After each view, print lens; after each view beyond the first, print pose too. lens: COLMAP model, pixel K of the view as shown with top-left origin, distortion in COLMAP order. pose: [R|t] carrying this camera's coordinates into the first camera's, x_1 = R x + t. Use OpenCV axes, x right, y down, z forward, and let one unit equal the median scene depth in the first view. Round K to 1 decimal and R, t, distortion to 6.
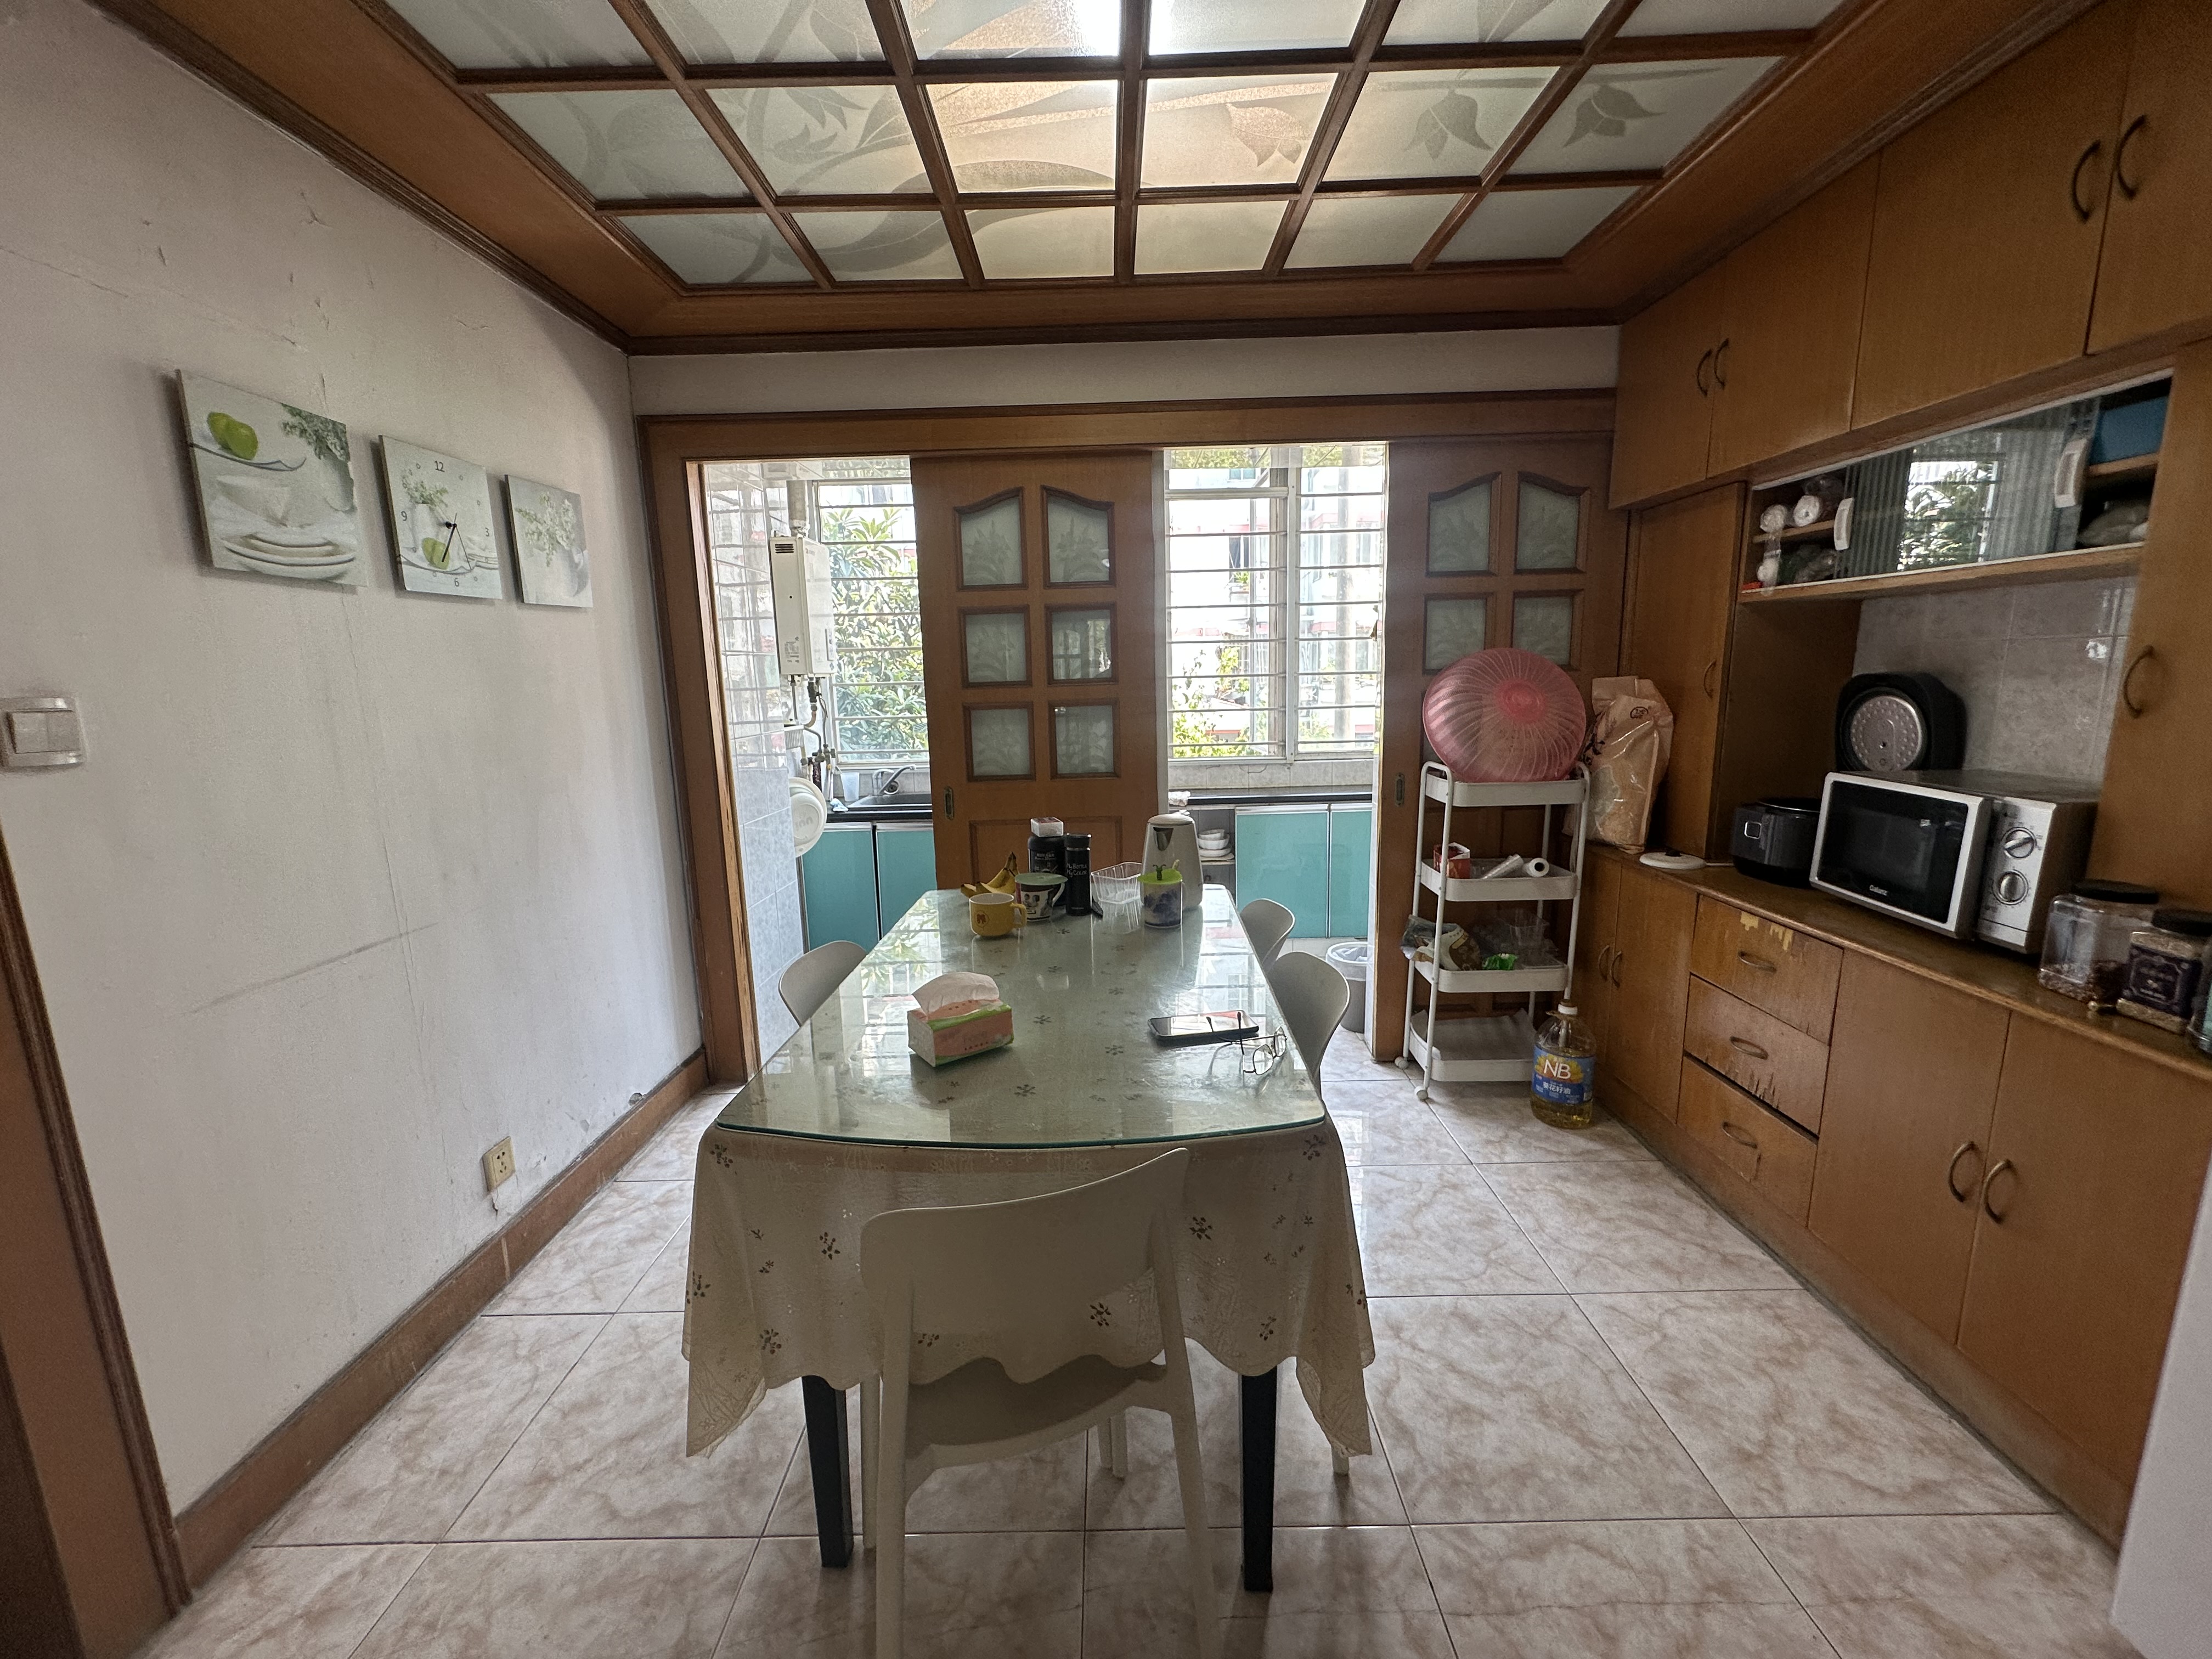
lens RADIAL K [[880.4, 0, 1104.3], [0, 880.4, 828.5], [0, 0, 1]] dist [0.000118, 0.000282]
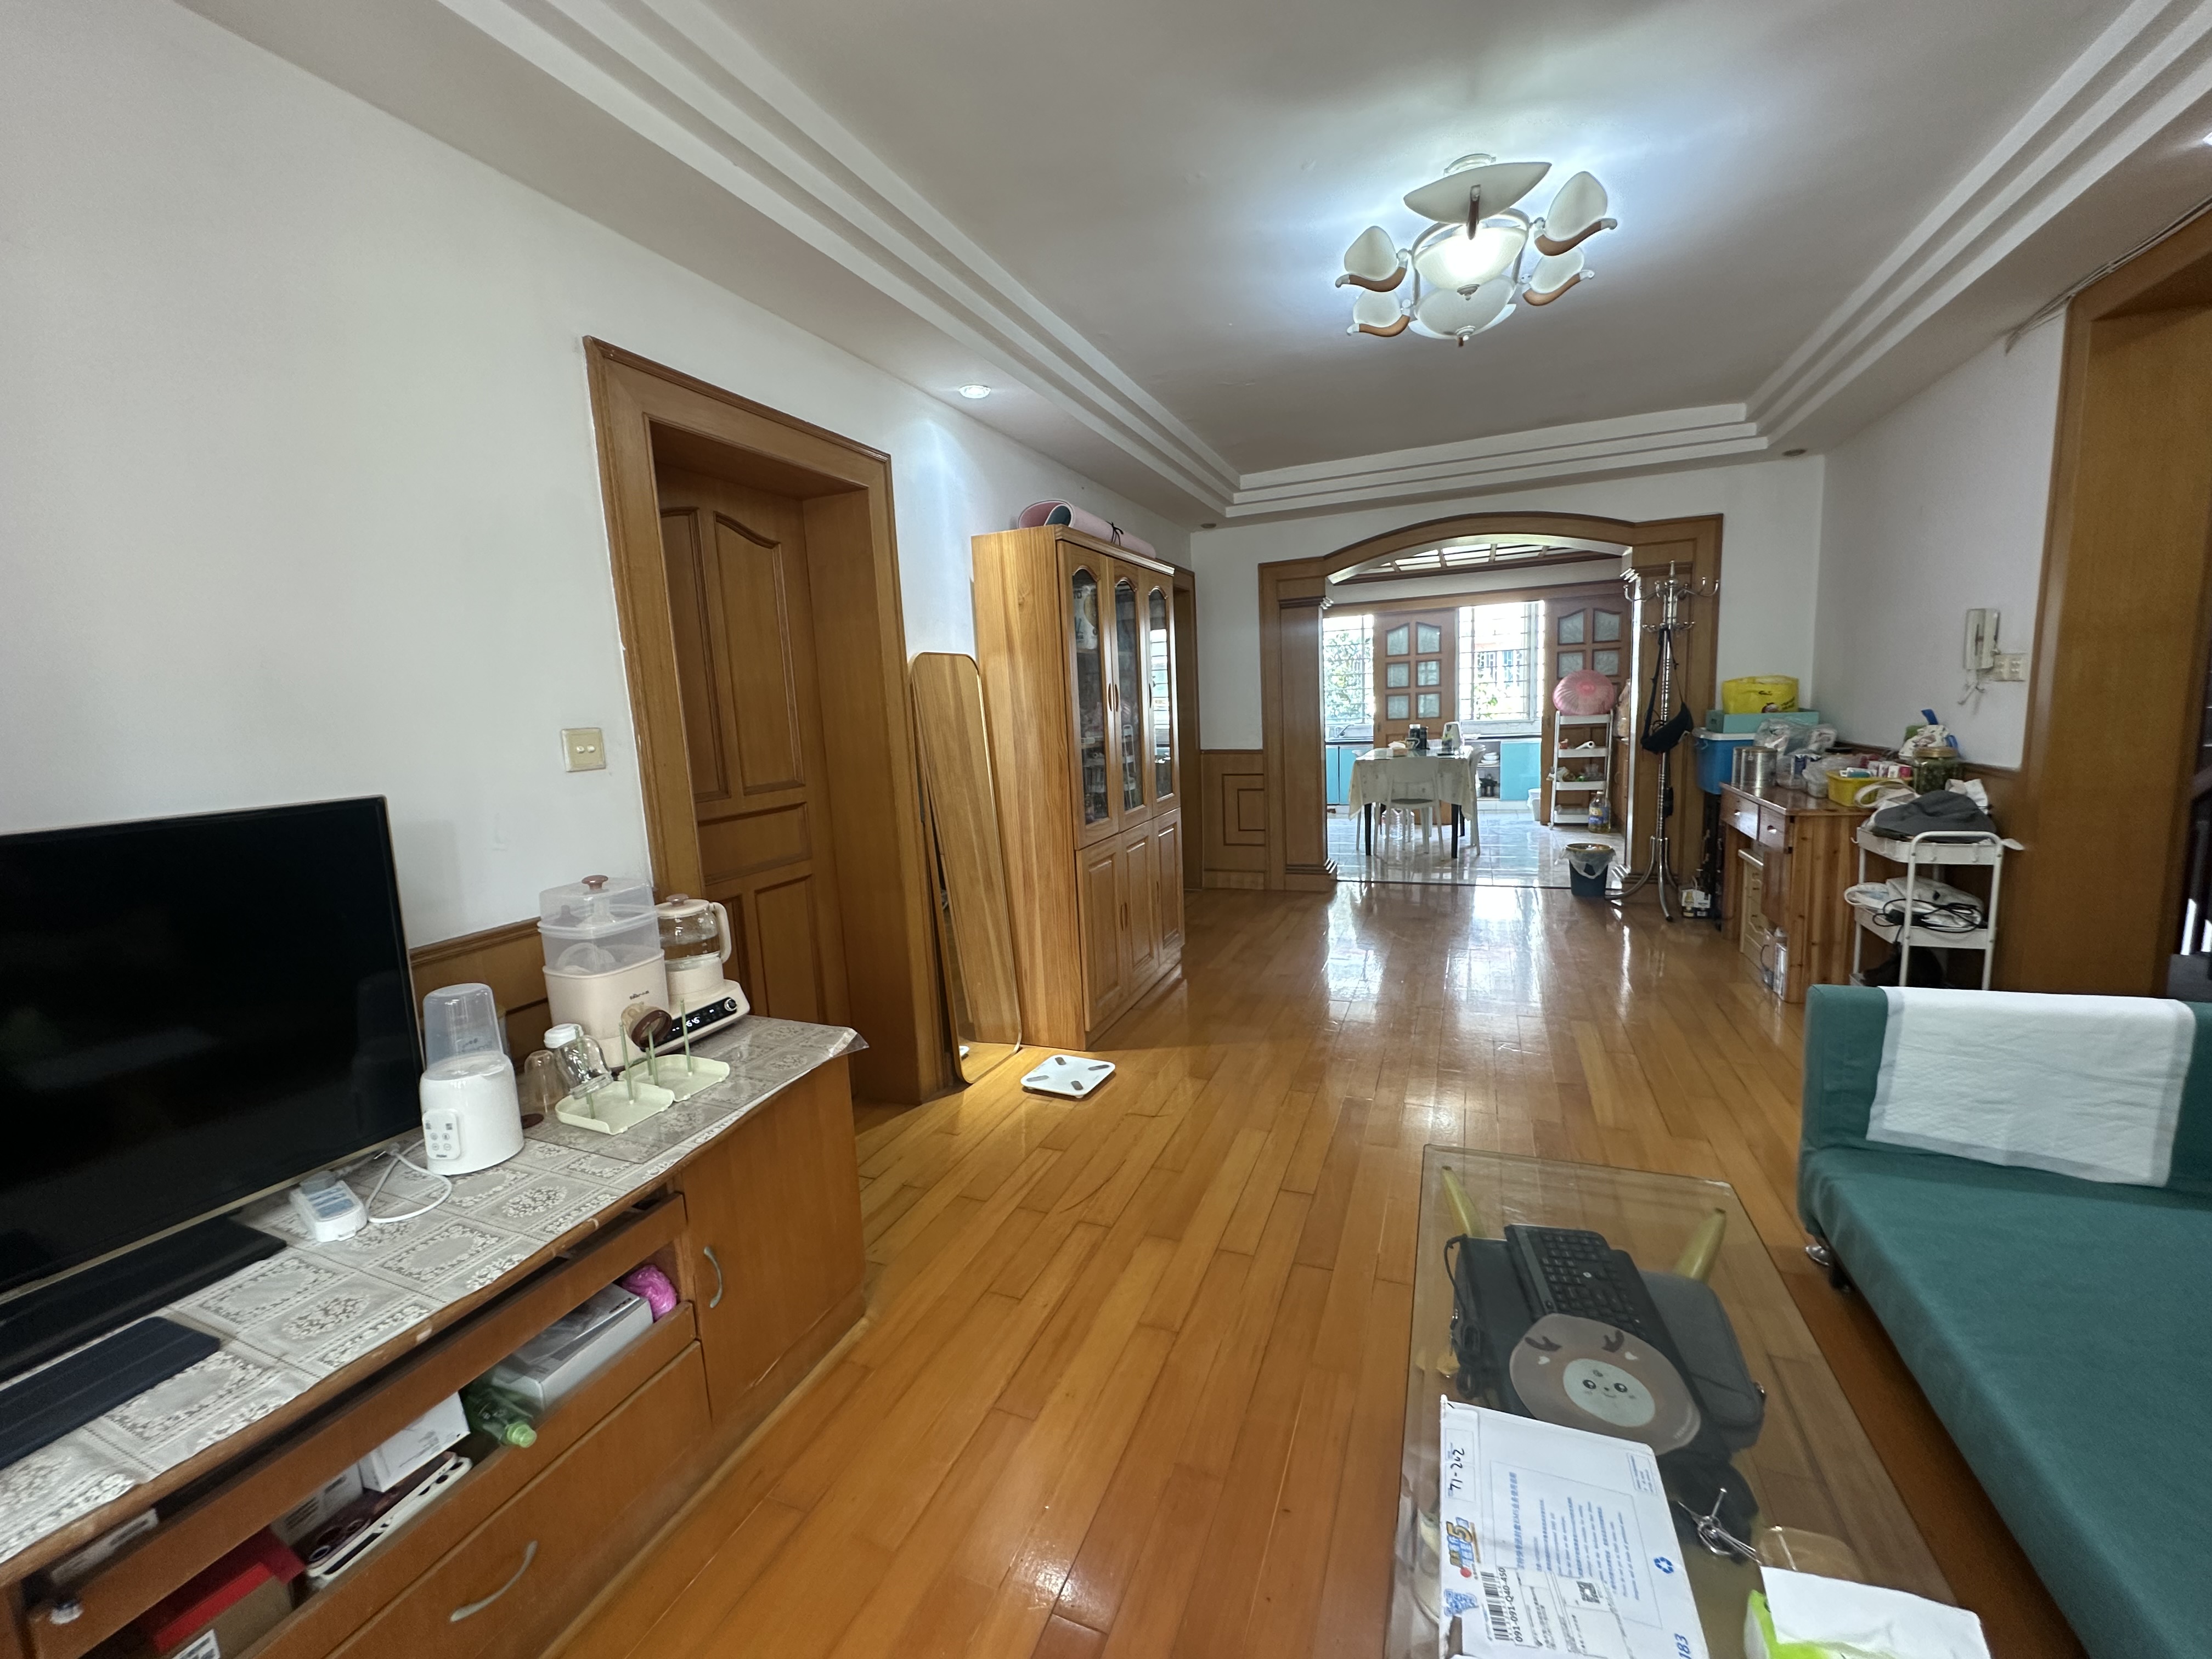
lens RADIAL K [[880.4, 0, 1104.3], [0, 880.4, 828.5], [0, 0, 1]] dist [0.000118, 0.000282]
pose [[0.926950, 0.032610, -0.373764, 0.119394], [-0.038376, 0.999231, -0.007993, 0.513955], [0.373217, 0.021753, 0.927489, -2.910253]]
